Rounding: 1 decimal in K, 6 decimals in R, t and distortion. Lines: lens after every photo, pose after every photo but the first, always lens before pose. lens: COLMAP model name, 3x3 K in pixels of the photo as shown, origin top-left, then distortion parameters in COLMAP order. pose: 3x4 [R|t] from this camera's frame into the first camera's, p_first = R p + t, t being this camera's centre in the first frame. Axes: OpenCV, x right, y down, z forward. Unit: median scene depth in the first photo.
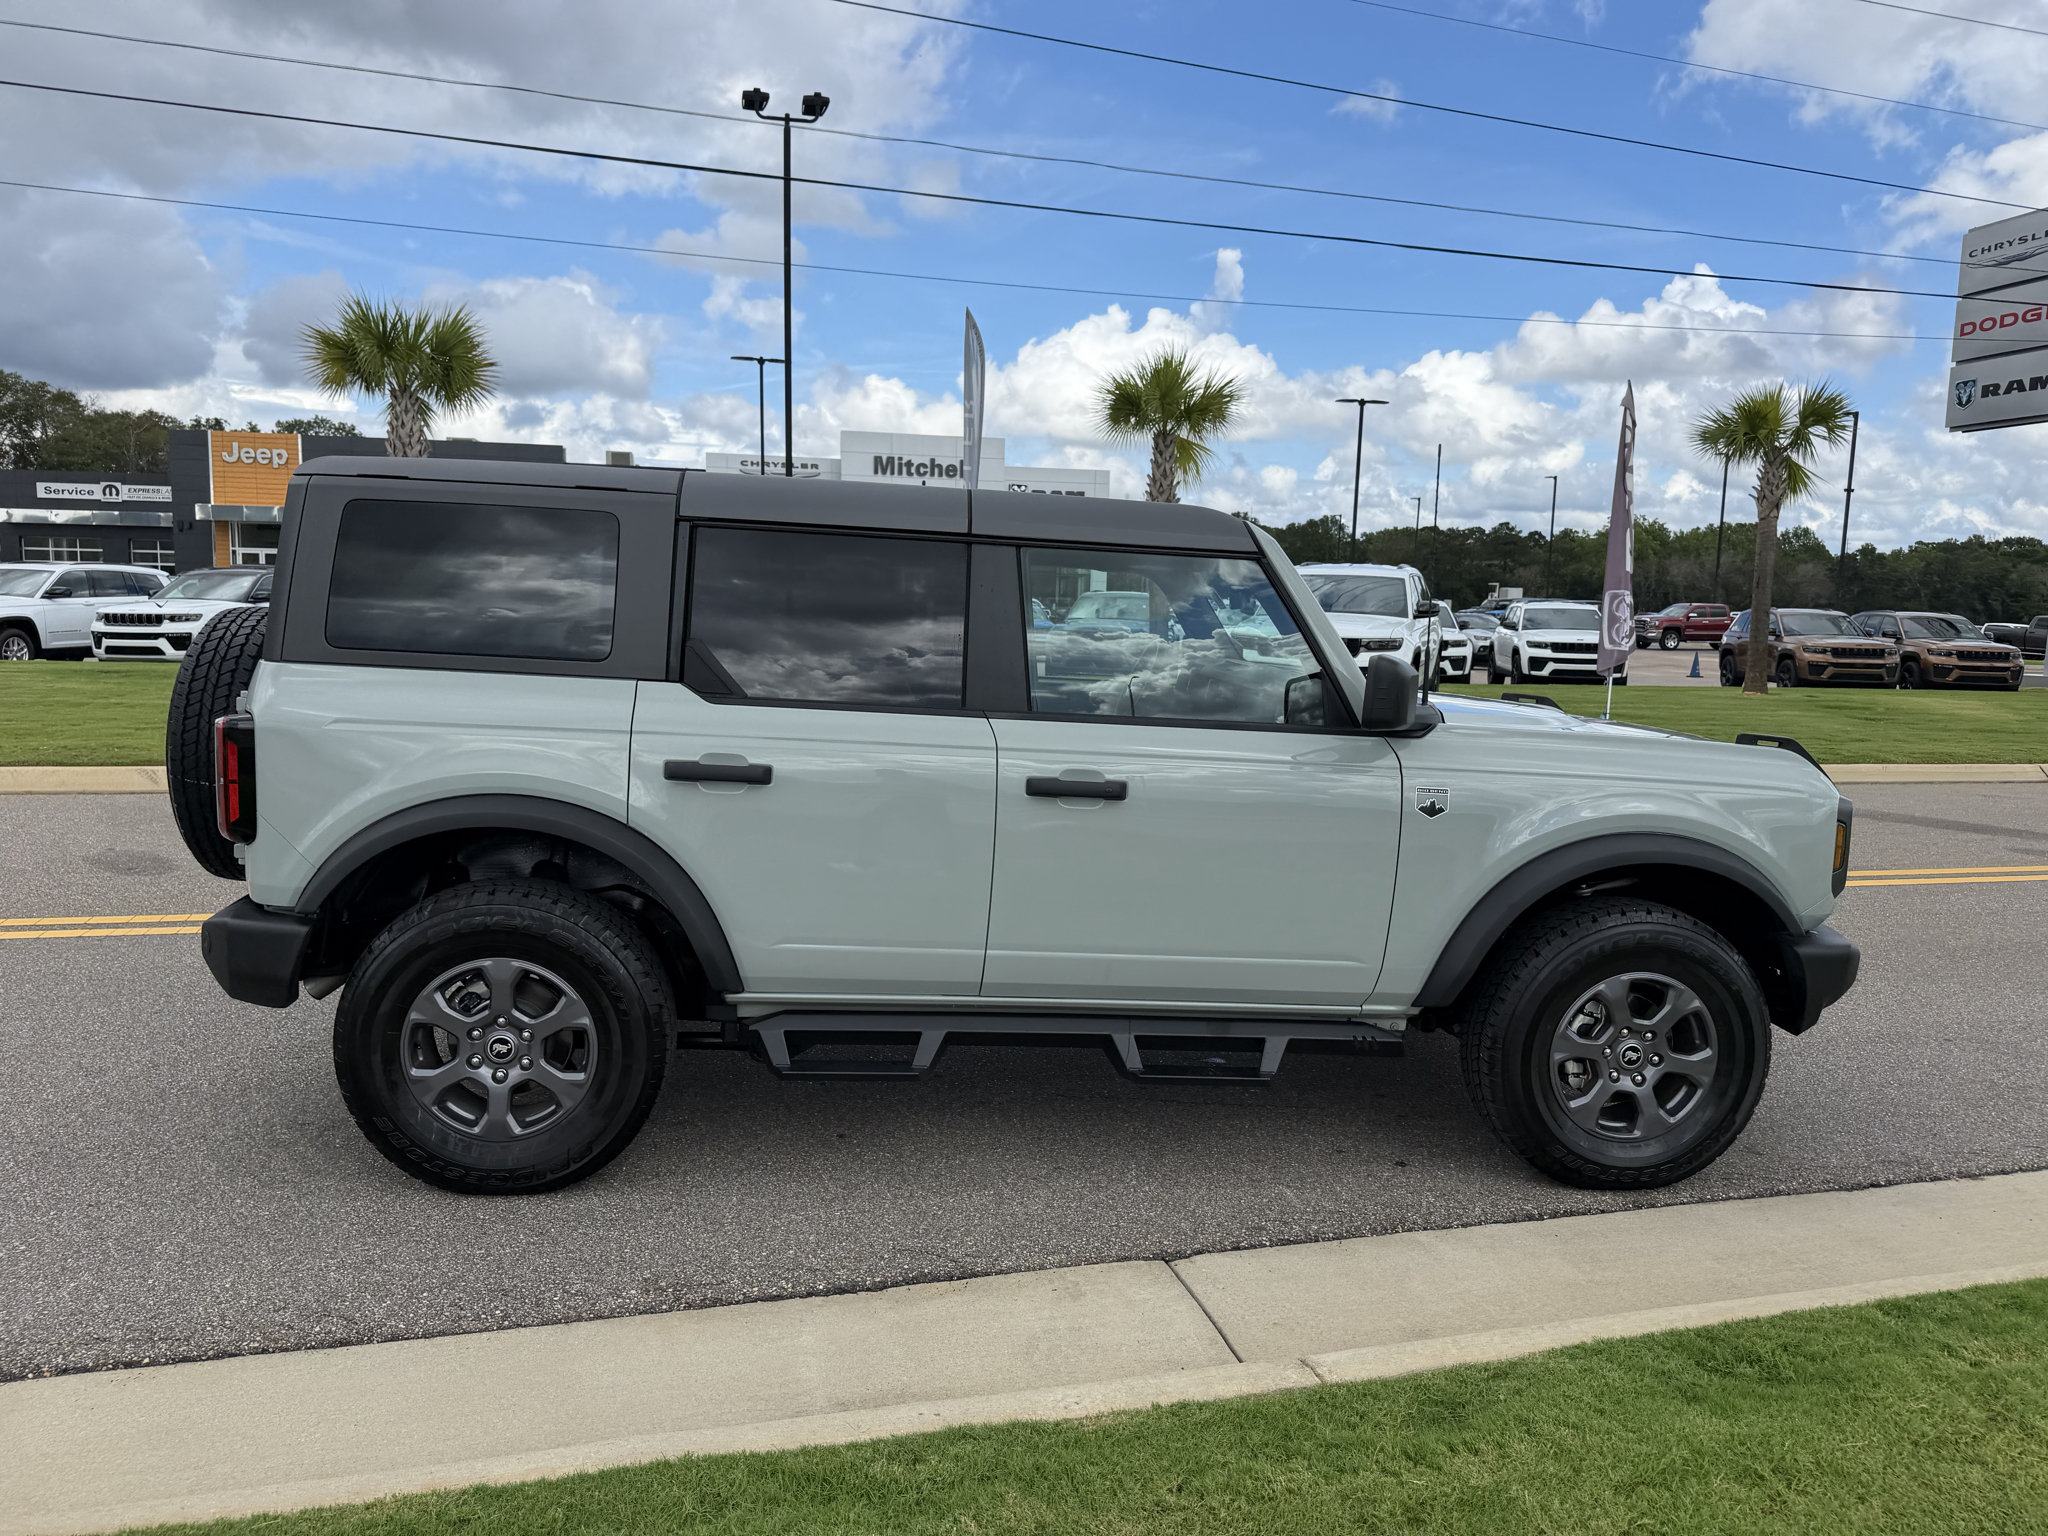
lens RADIAL K [[1457.8, 0, 1017.5], [0, 1457.8, 781.1], [0, 0, 1]] dist [0.028925, -0.036882]
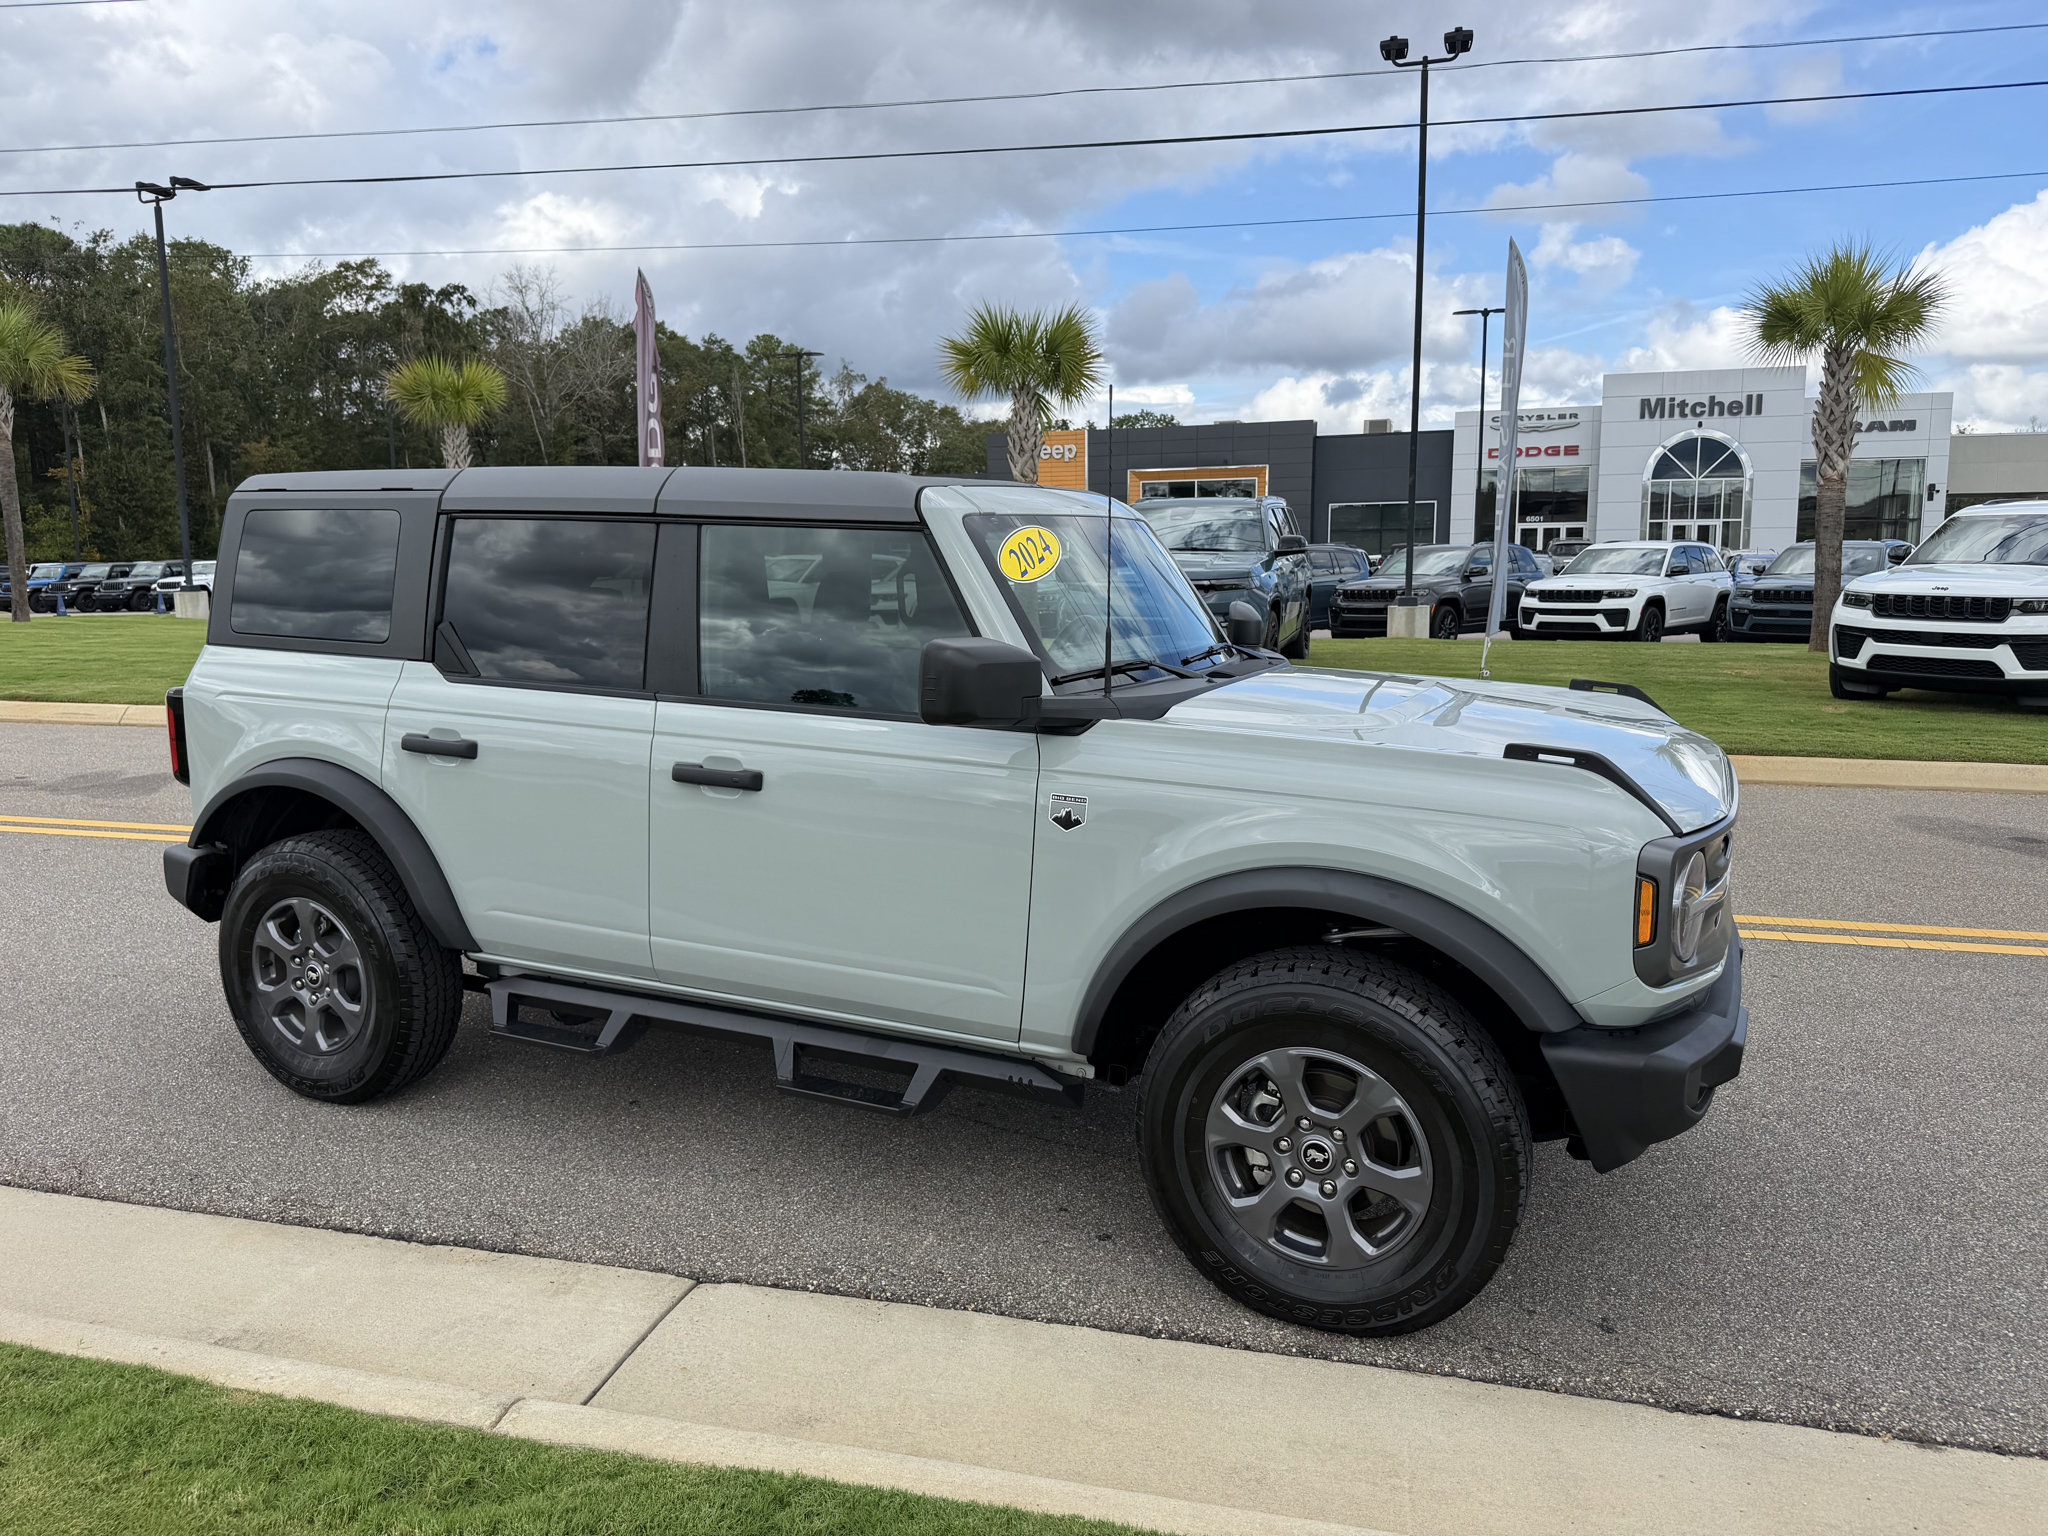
lens RADIAL K [[1457.8, 0, 1031.7], [0, 1457.8, 773.7], [0, 0, 1]] dist [0.028925, -0.036882]
pose [[0.861307, 0.045711, -0.506024, 0.652988], [-0.037020, 0.998944, 0.027226, -0.027920], [0.506734, -0.004717, 0.862090, 0.257468]]
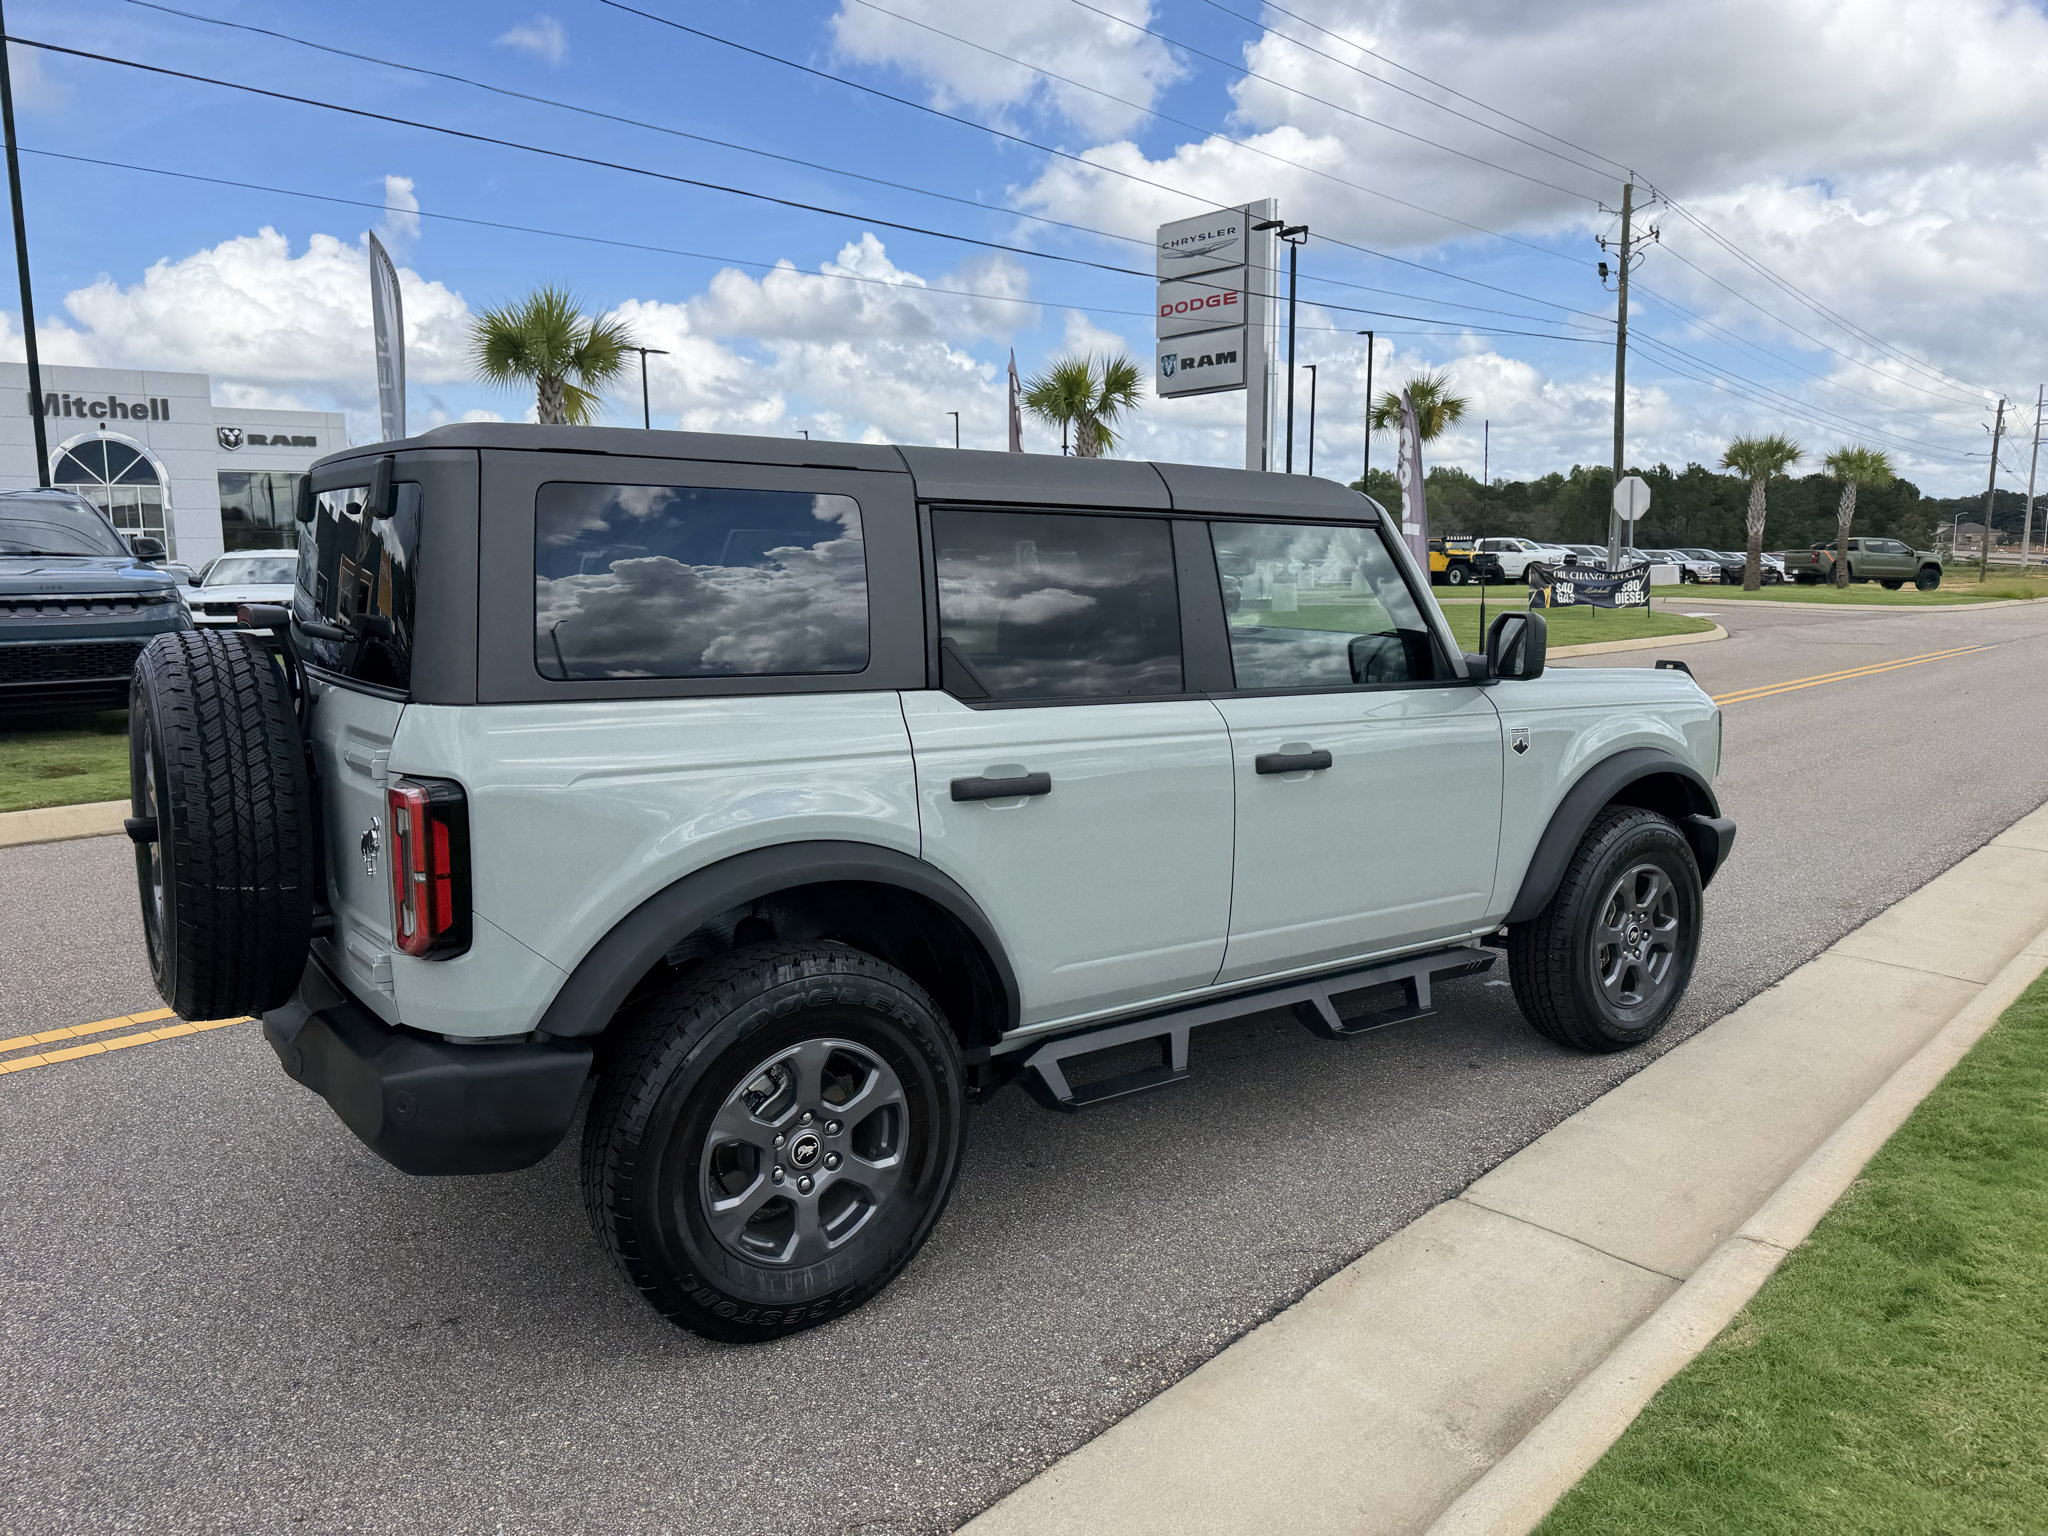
lens RADIAL K [[1457.8, 0, 1039.7], [0, 1457.8, 741.9], [0, 0, 1]] dist [0.028925, -0.036882]
pose [[0.860713, -0.099829, 0.499206, -0.564673], [0.096100, 0.994816, 0.033246, -0.054150], [-0.499938, 0.019358, 0.865845, 0.199993]]
